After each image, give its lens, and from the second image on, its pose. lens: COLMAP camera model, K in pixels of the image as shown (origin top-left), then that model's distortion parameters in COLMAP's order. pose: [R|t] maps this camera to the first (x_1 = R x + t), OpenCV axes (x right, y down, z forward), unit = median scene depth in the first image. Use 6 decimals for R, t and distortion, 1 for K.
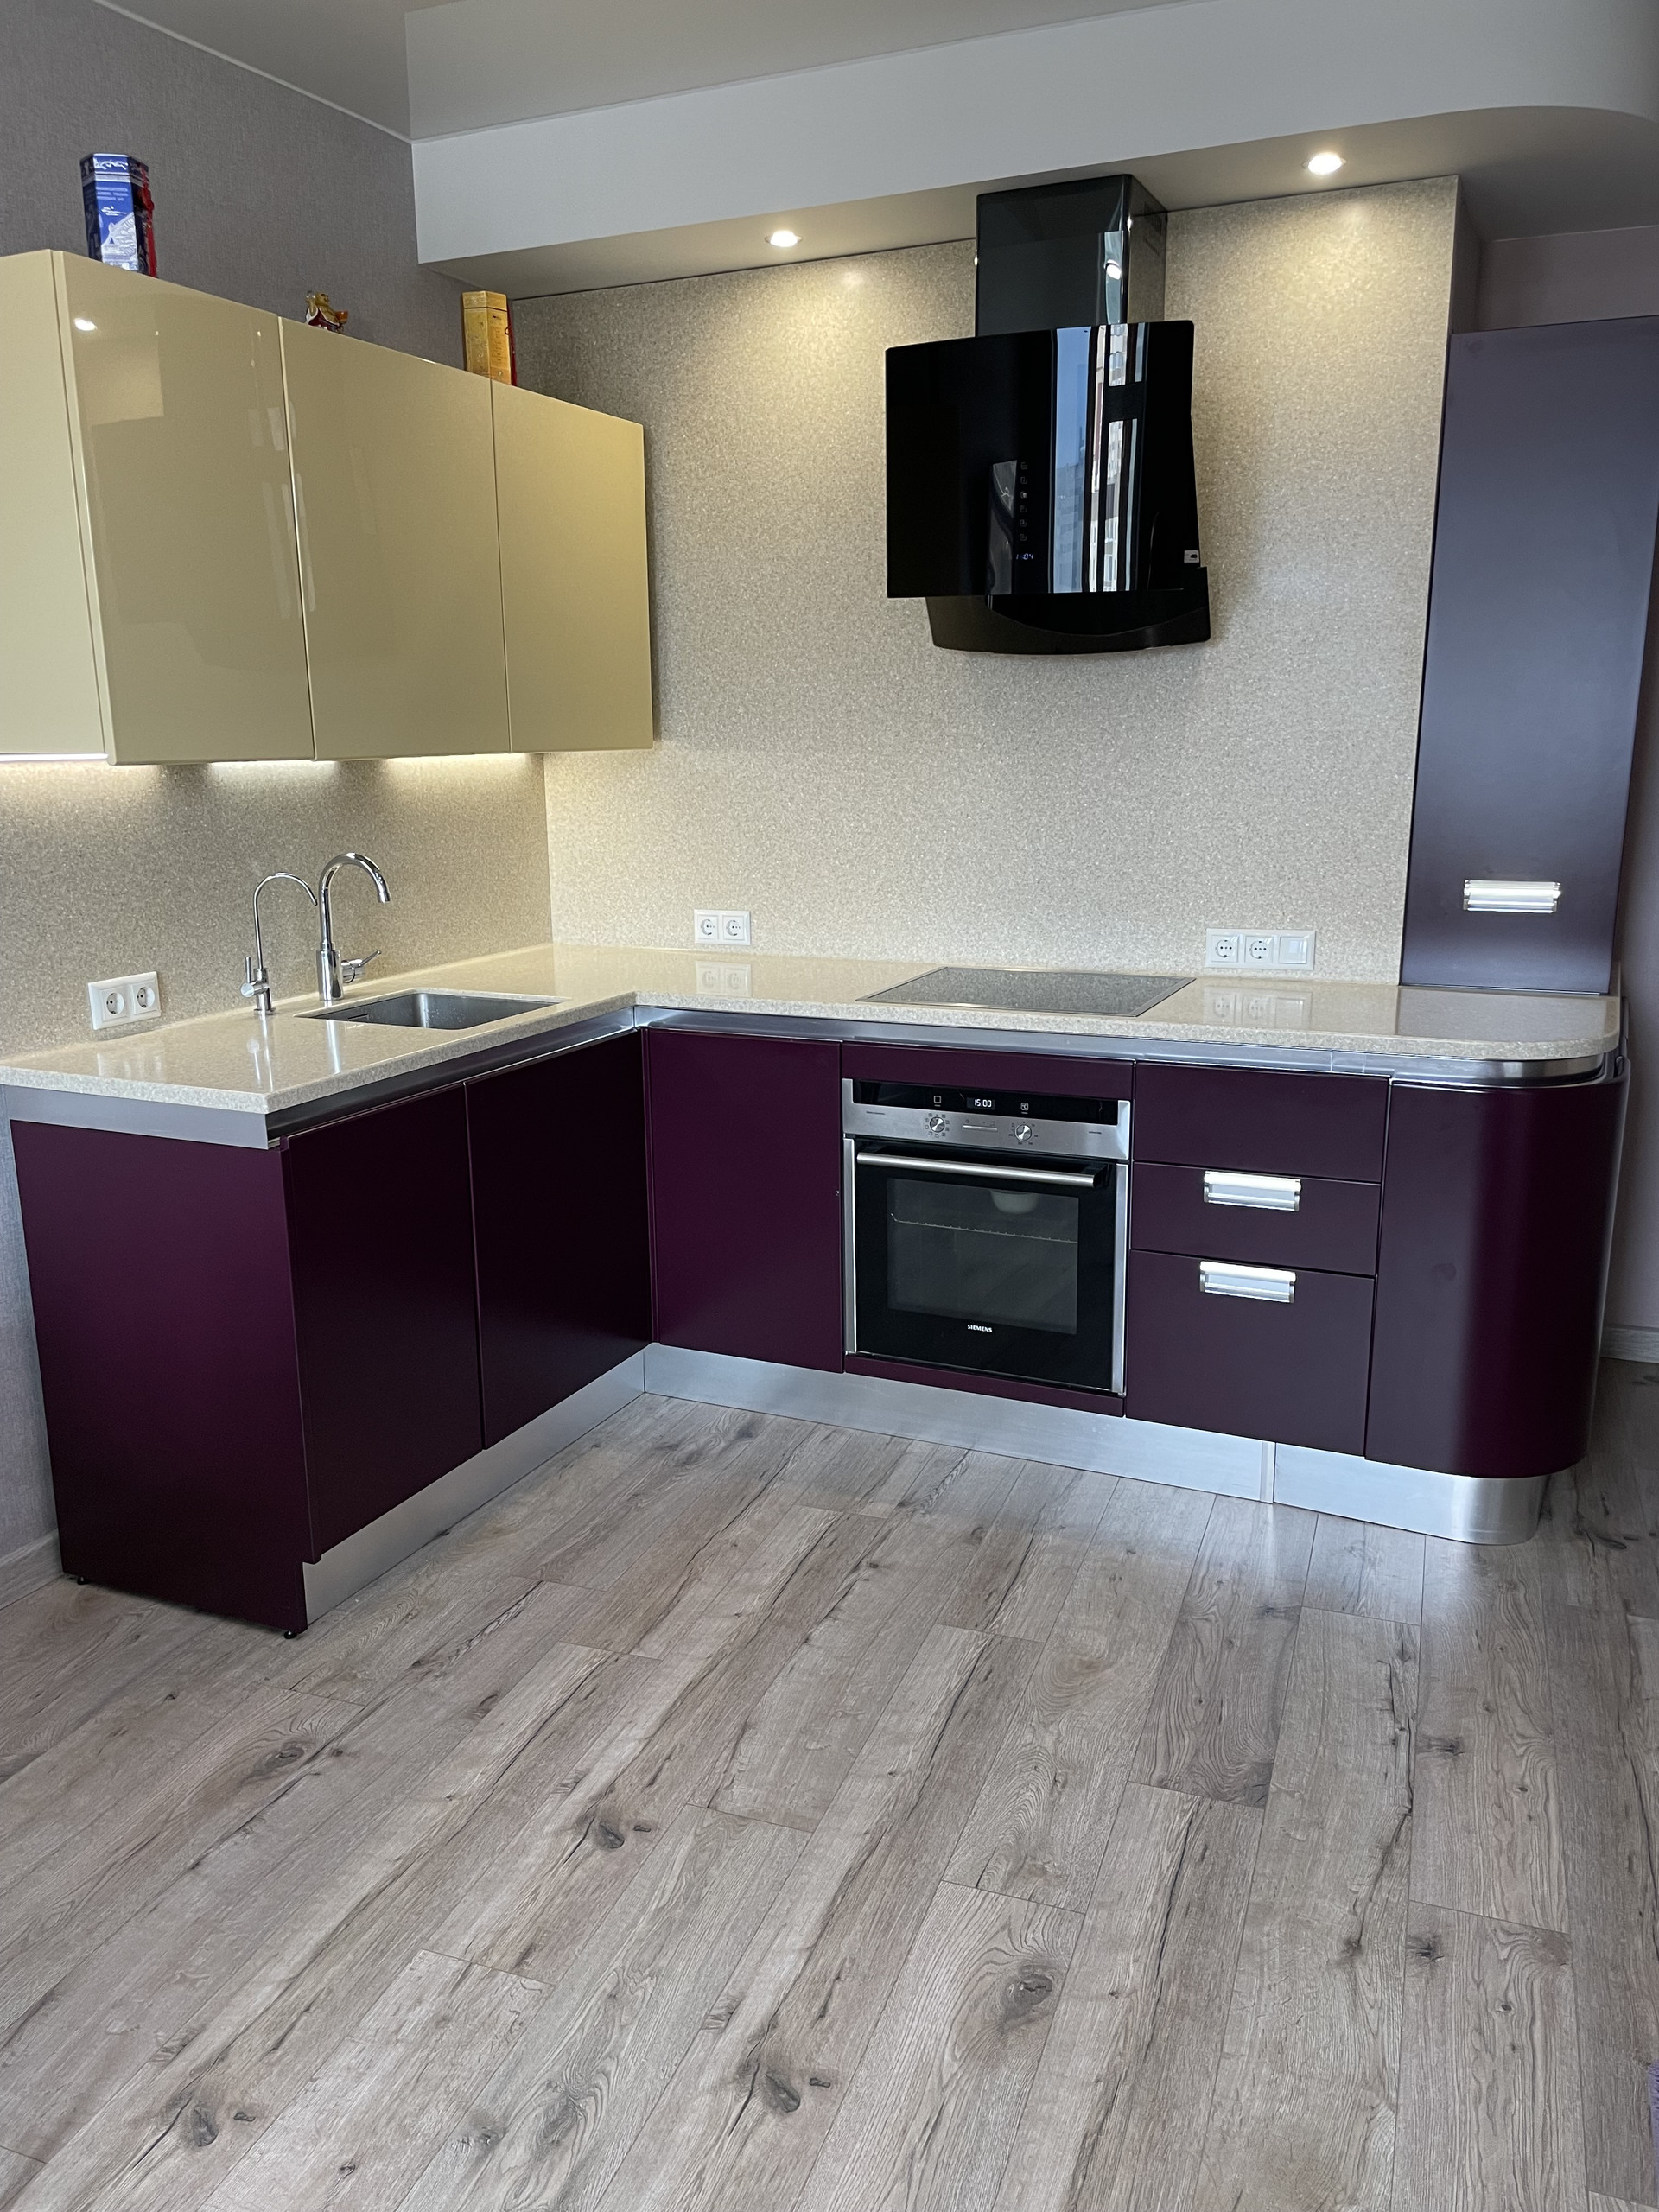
lens RADIAL K [[1656.4, 0, 844.2], [0, 1656.4, 1116.3], [0, 0, 1]] dist [0.035488, -0.020136]
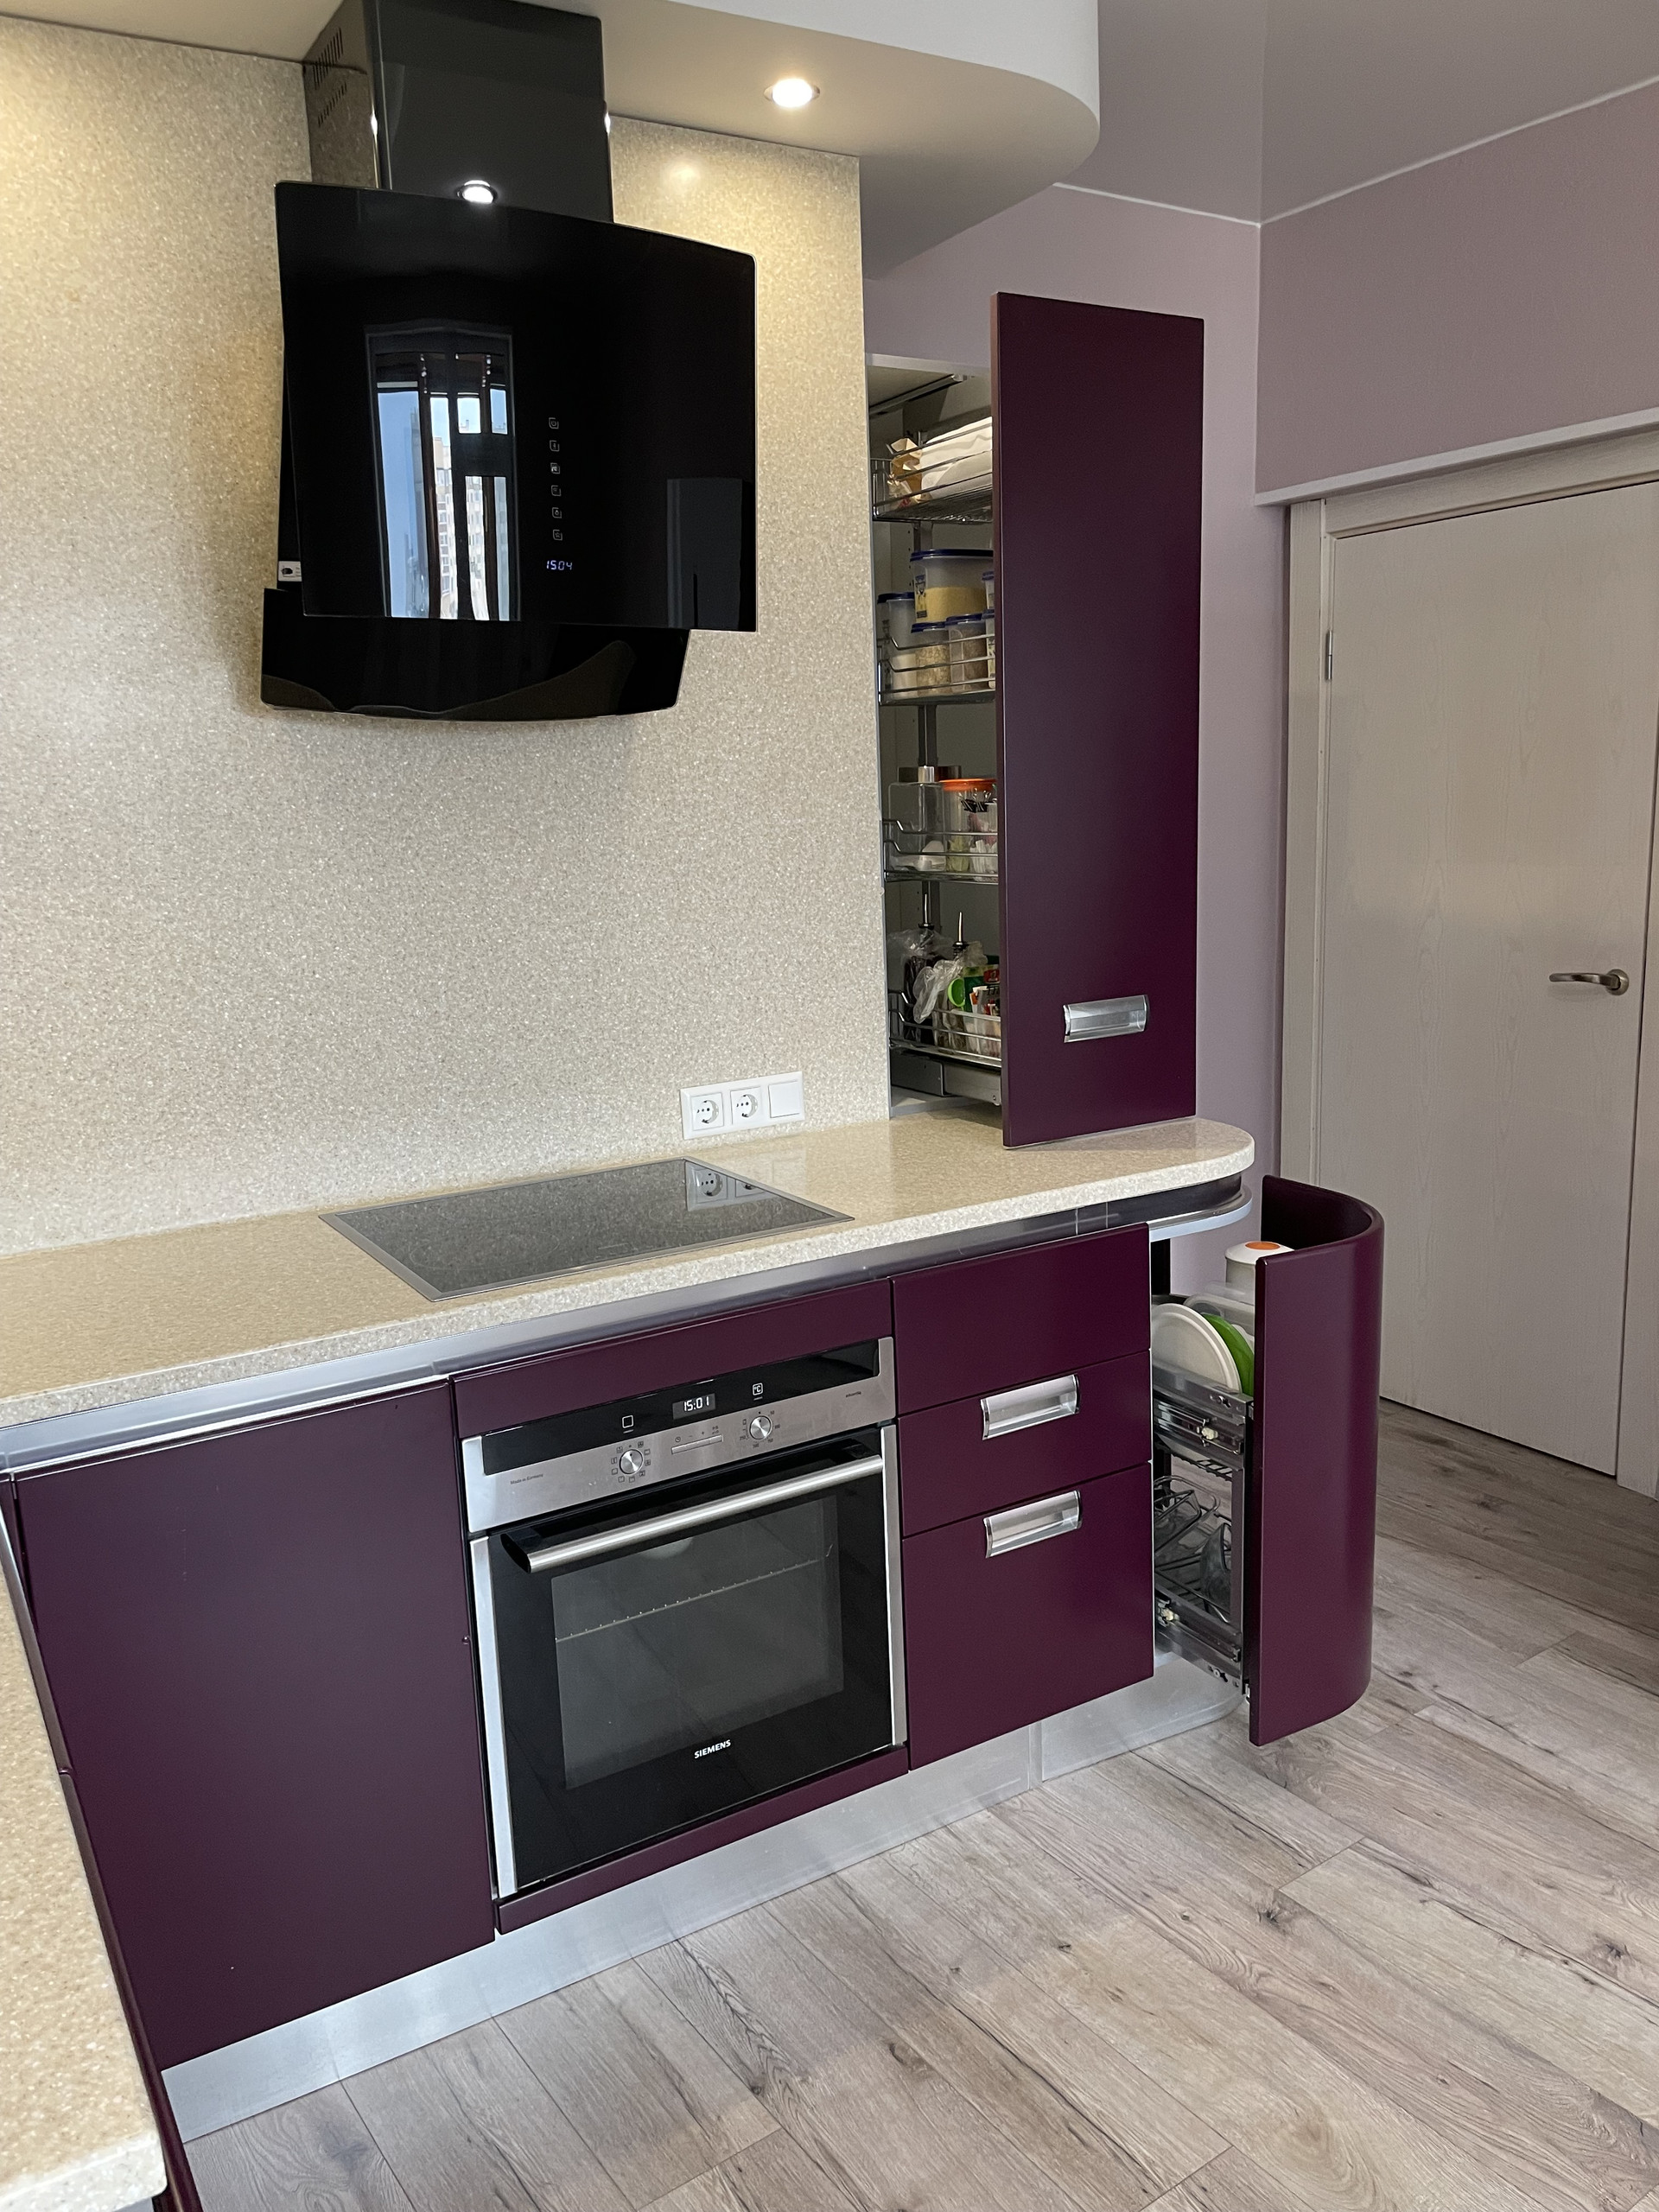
lens RADIAL K [[1677.7, 0, 832.4], [0, 1677.7, 1115.6], [0, 0, 1]] dist [0.091457, -0.120645]
pose [[0.570065, -0.166105, 0.804634, -0.401582], [0.217802, 0.974864, 0.046939, -0.139333], [-0.792205, 0.148493, 0.591914, 0.569417]]
